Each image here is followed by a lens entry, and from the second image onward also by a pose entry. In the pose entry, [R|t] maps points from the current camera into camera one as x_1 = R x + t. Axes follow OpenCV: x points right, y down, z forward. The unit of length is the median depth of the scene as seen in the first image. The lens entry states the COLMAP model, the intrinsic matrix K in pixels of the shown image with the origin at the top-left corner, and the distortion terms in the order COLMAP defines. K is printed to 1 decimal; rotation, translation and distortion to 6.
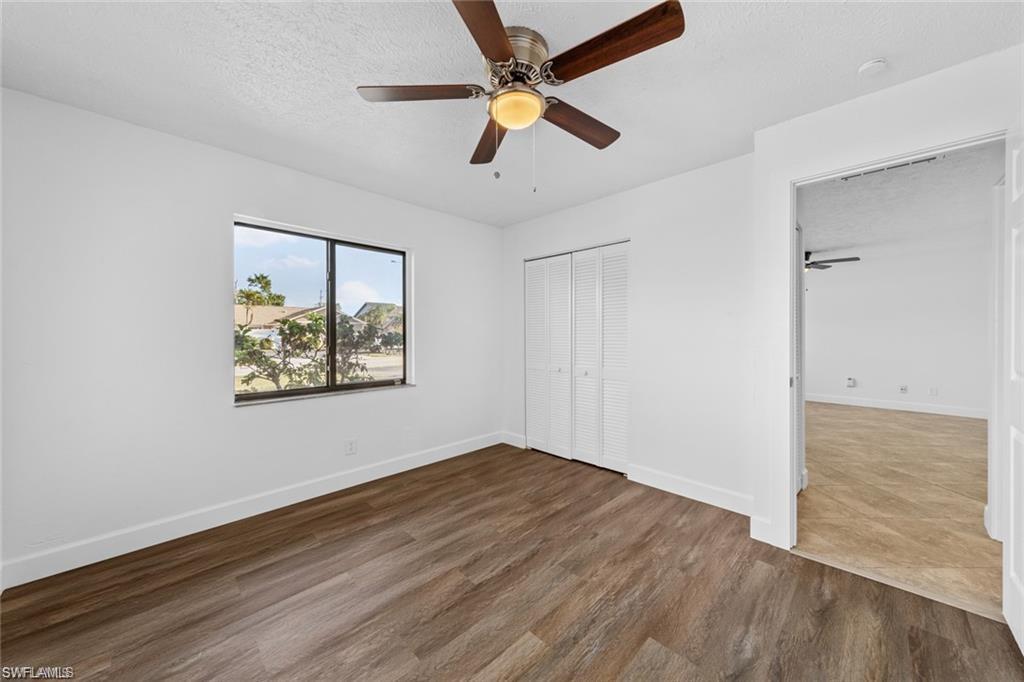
lens RADIAL K [[376.0, 0, 511.4], [0, 376.0, 330.9], [0, 0, 1]] dist [0.004754, -0.000068]
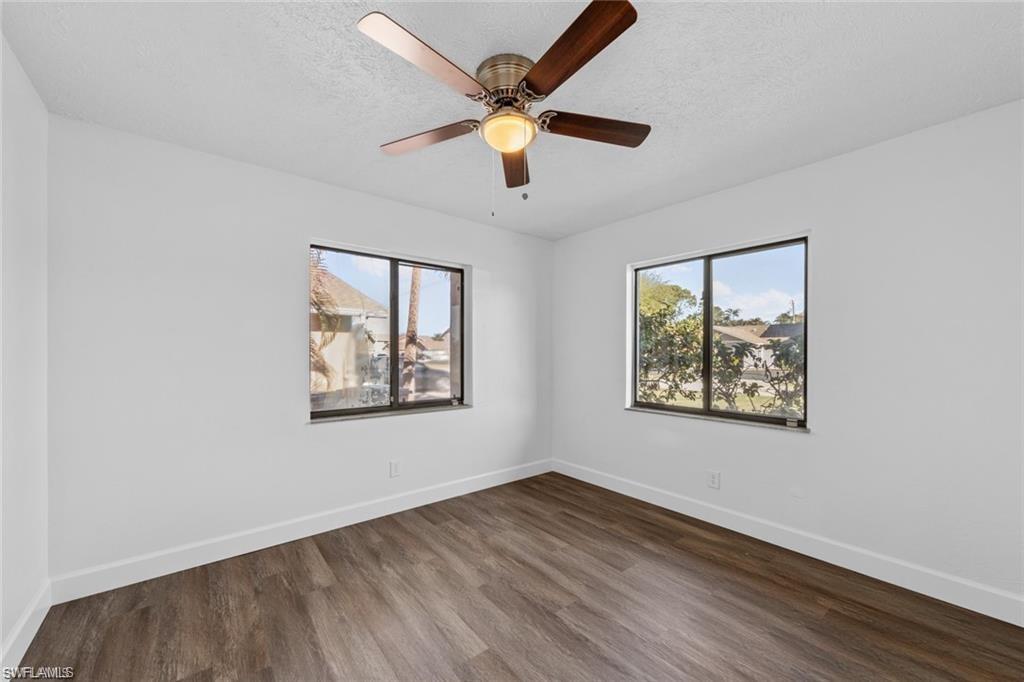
lens RADIAL K [[402.4, 0, 509.1], [0, 402.4, 350.3], [0, 0, 1]] dist [0.010320, -0.002214]
pose [[-0.130648, 0.001734, -0.991427, 0.831712], [0.009939, 0.999951, 0.000439, -0.013290], [0.991379, -0.009797, -0.130659, 0.884248]]
